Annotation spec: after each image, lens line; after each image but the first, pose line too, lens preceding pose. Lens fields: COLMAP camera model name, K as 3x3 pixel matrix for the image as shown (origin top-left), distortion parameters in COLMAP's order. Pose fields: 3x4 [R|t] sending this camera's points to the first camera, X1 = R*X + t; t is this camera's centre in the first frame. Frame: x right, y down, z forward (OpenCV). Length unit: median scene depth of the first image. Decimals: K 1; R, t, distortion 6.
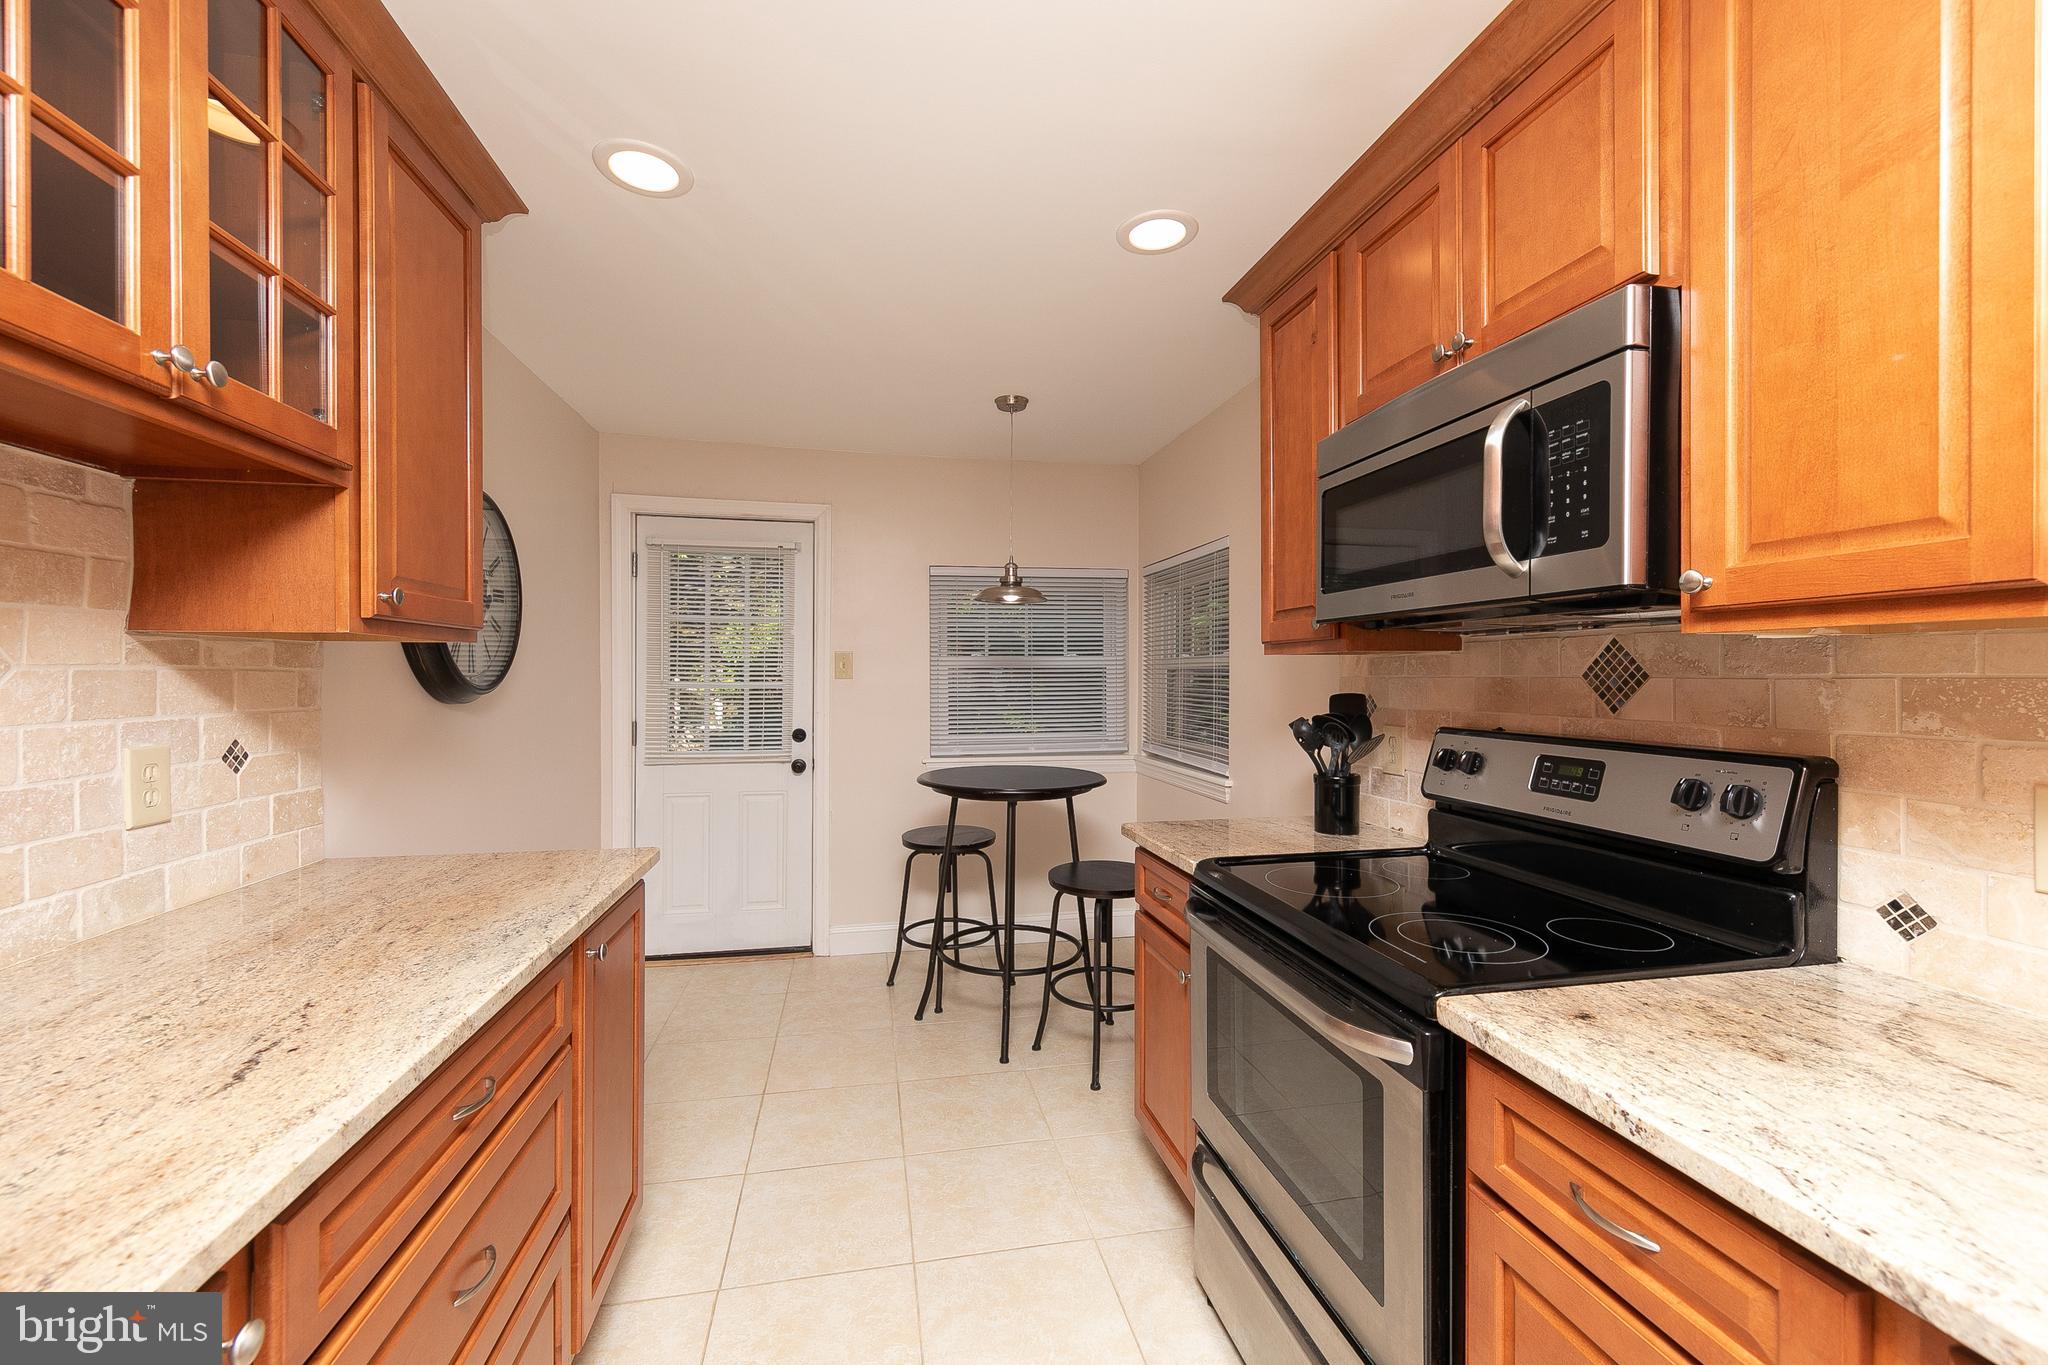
lens RADIAL K [[850.7, 0, 1036.9], [0, 850.7, 680.7], [0, 0, 1]] dist [0.003593, 0.000119]
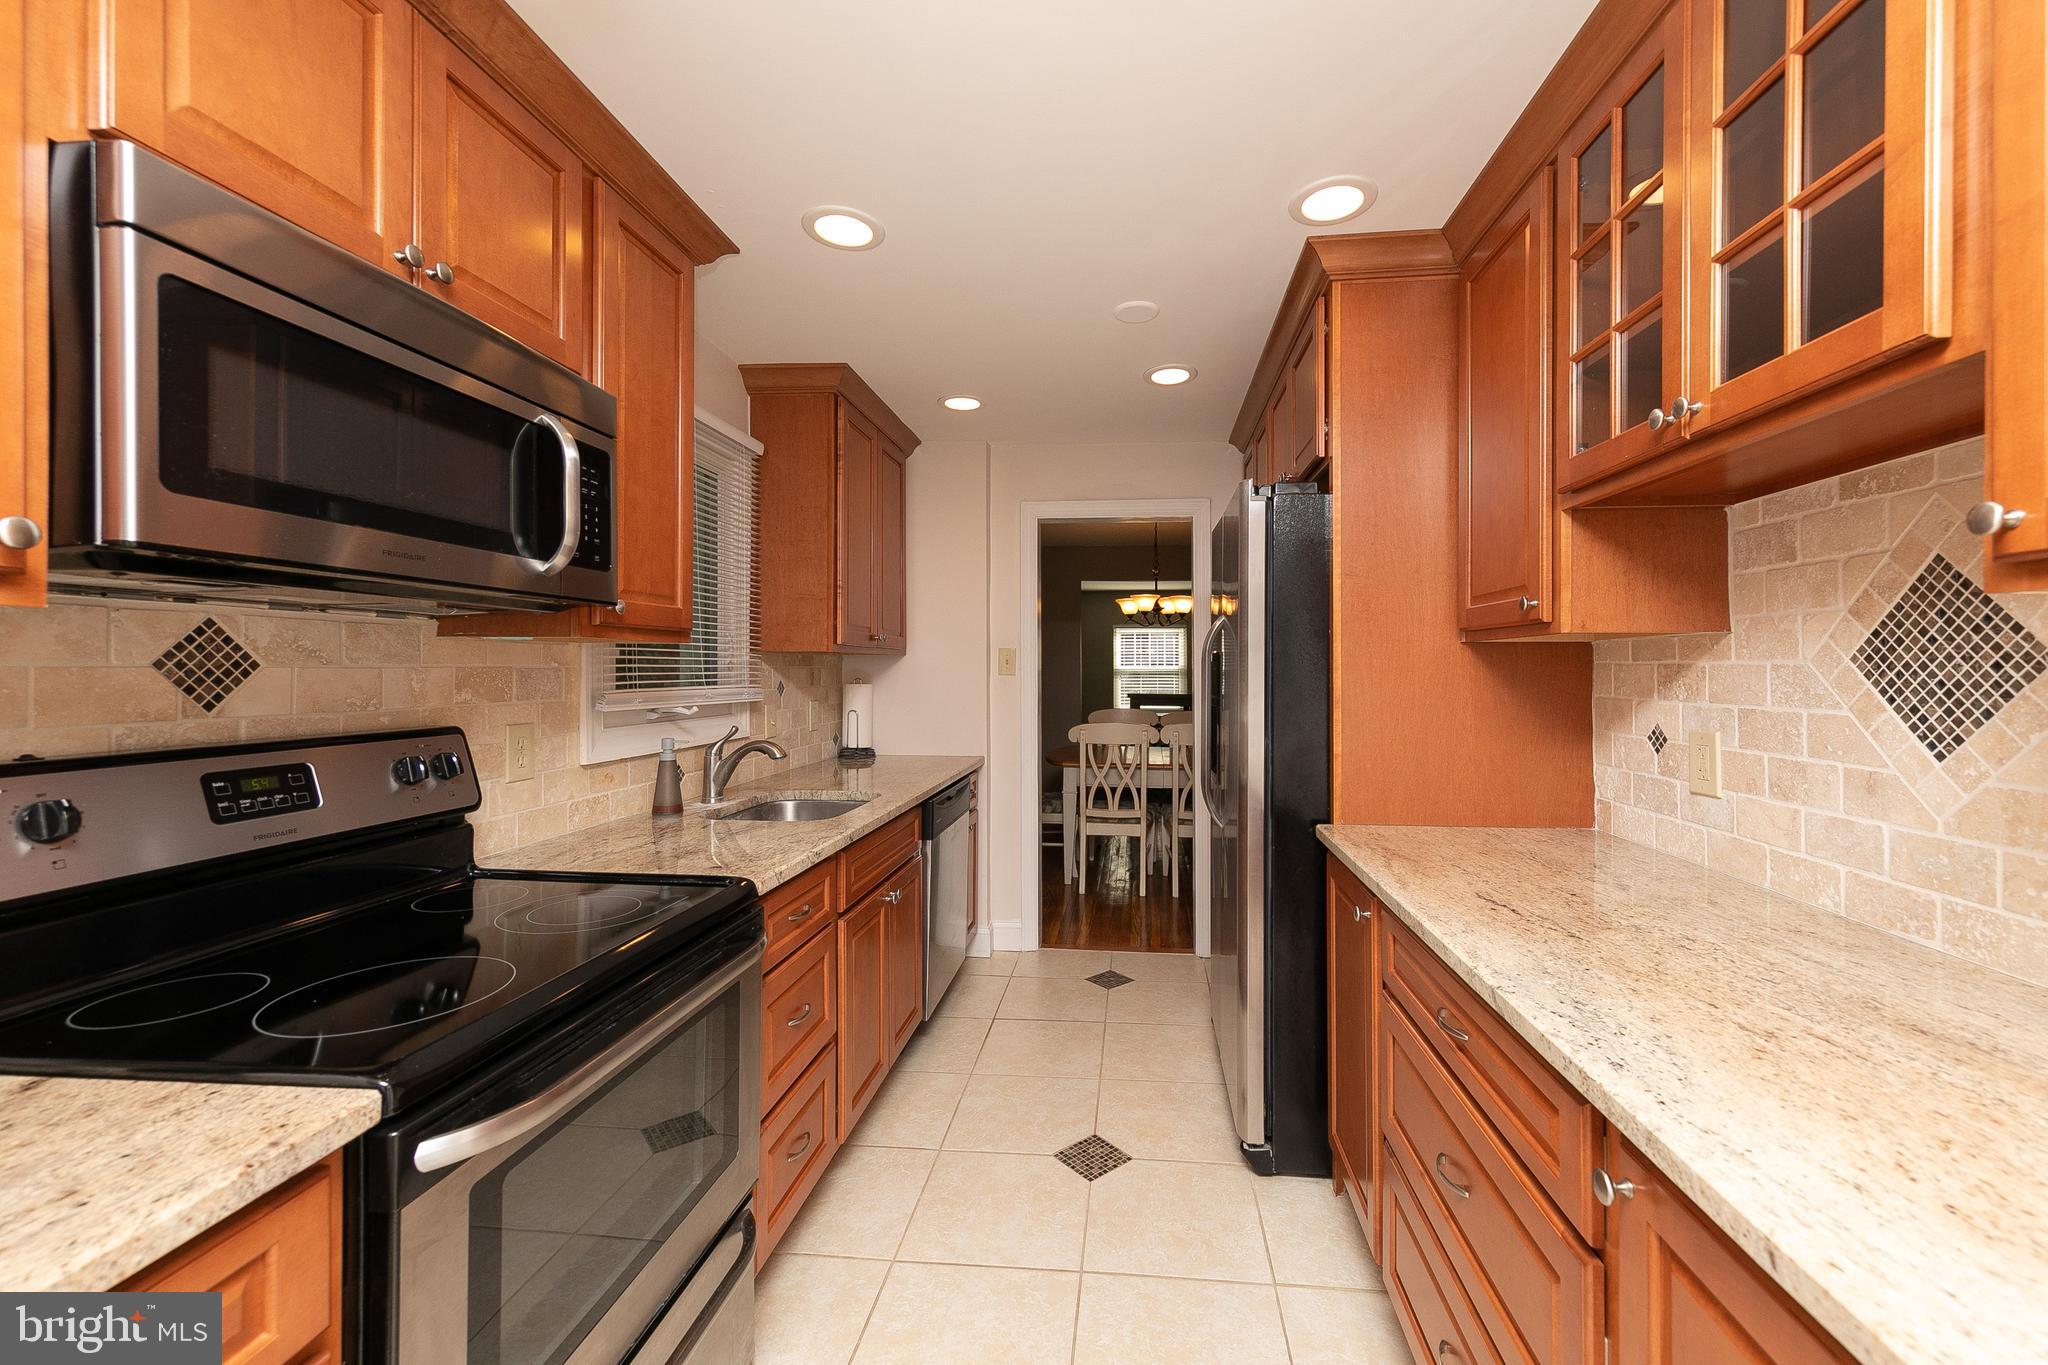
lens RADIAL K [[812.0, 0, 1056.8], [0, 812.0, 670.6], [0, 0, 1]] dist [0.007550, -0.000897]
pose [[-0.951022, -0.004123, 0.309097, -0.281724], [-0.001472, 0.999960, 0.008810, -0.007348], [-0.309121, 0.007924, -0.950990, 1.311428]]
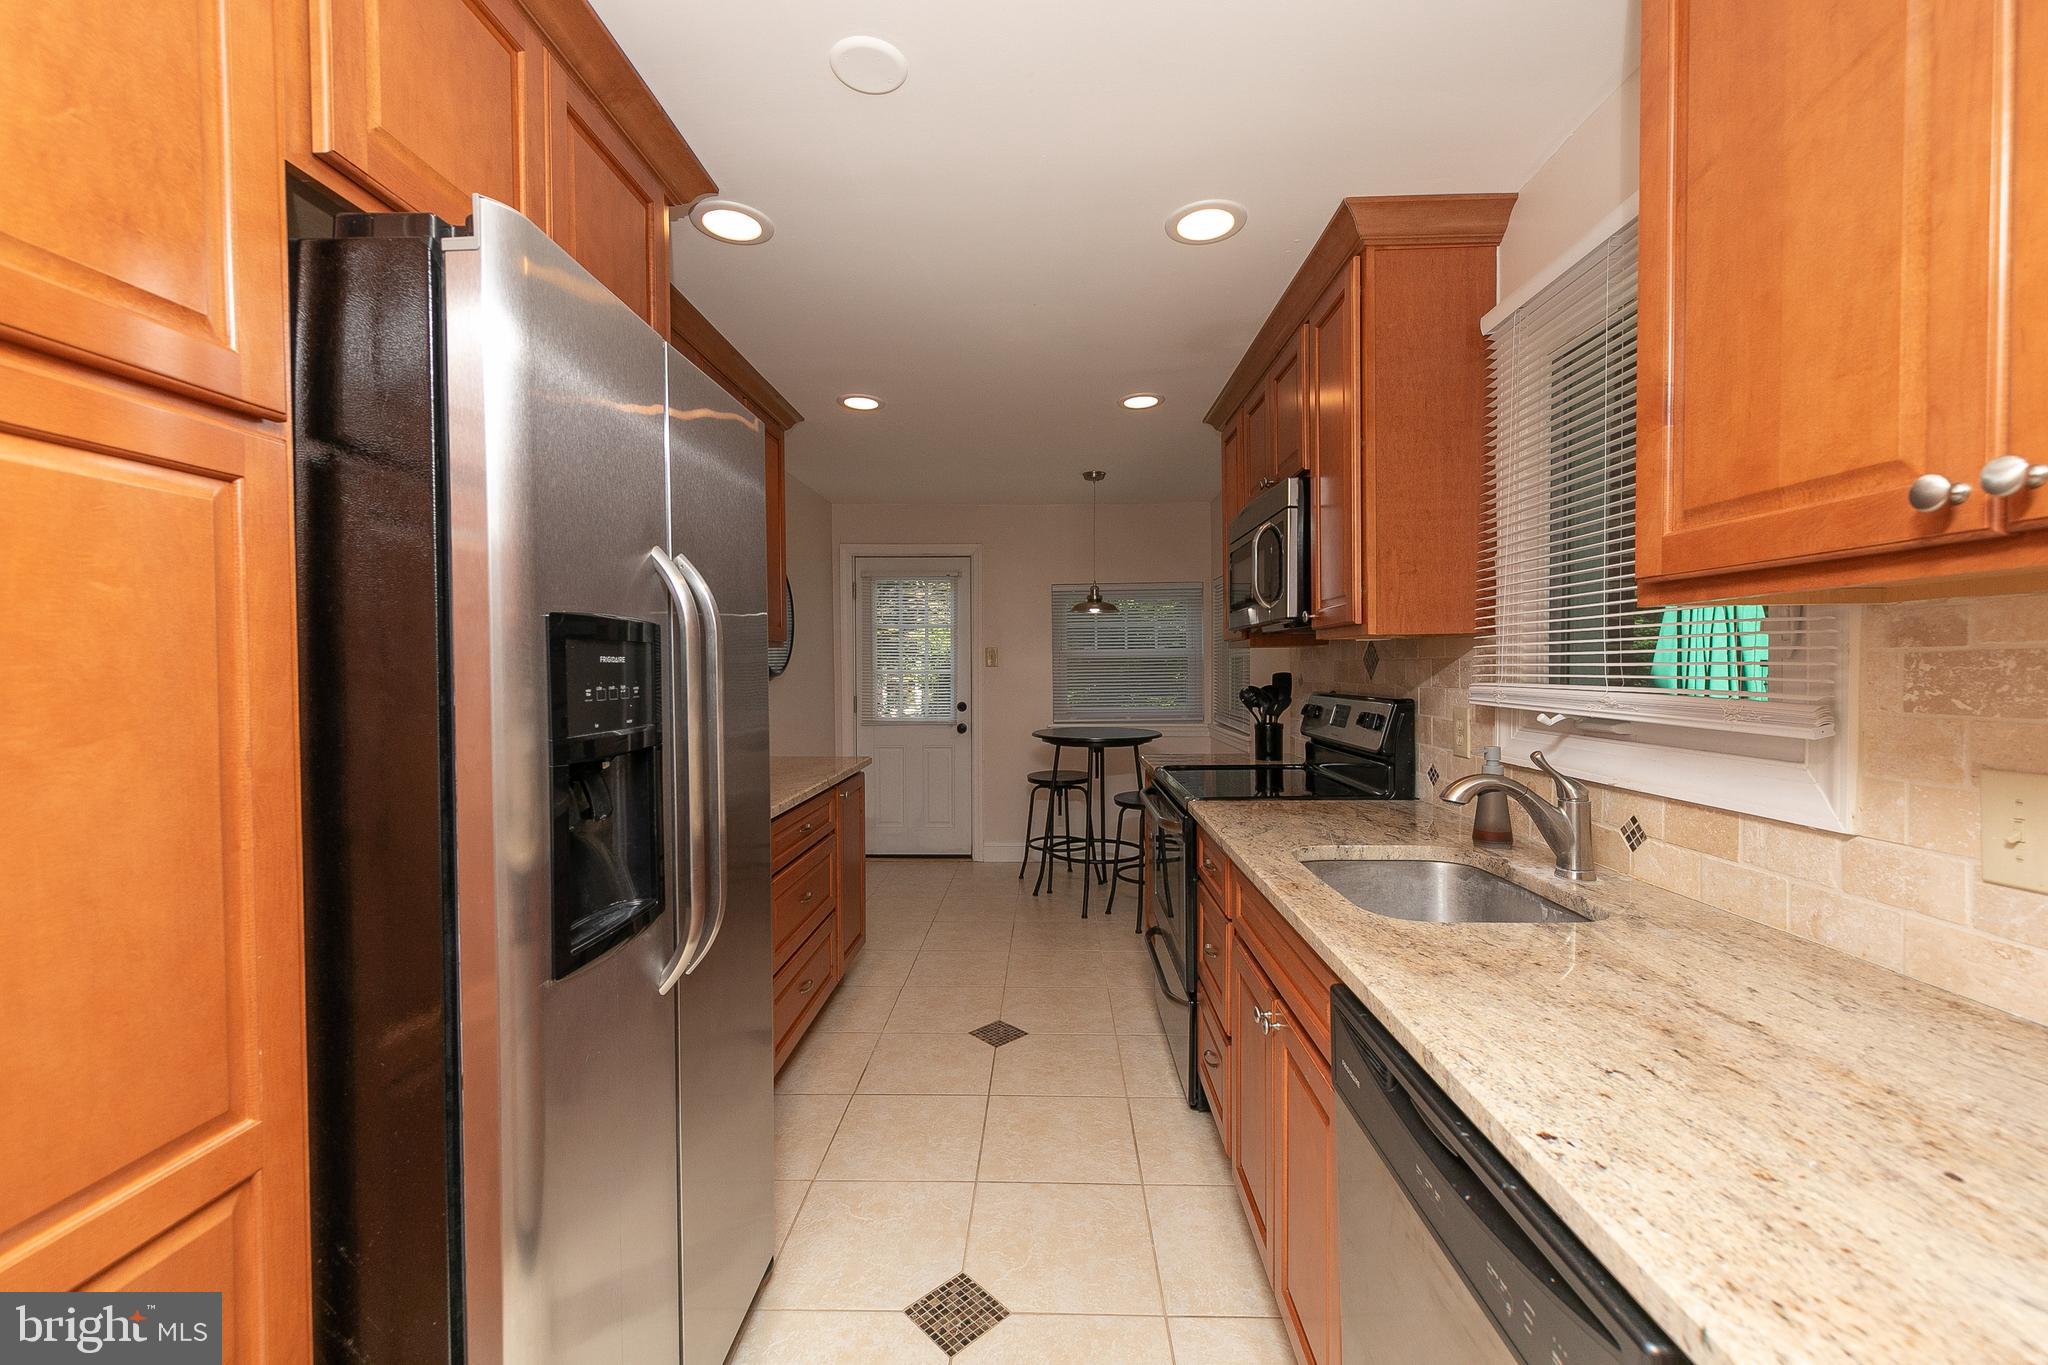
lens RADIAL K [[850.7, 0, 1029.0], [0, 850.7, 680.4], [0, 0, 1]] dist [0.003593, 0.000119]
pose [[0.973341, -0.003892, -0.229332, 0.342493], [0.006835, 0.999904, 0.012040, 0.010075], [0.229263, -0.013286, 0.973274, -0.786075]]
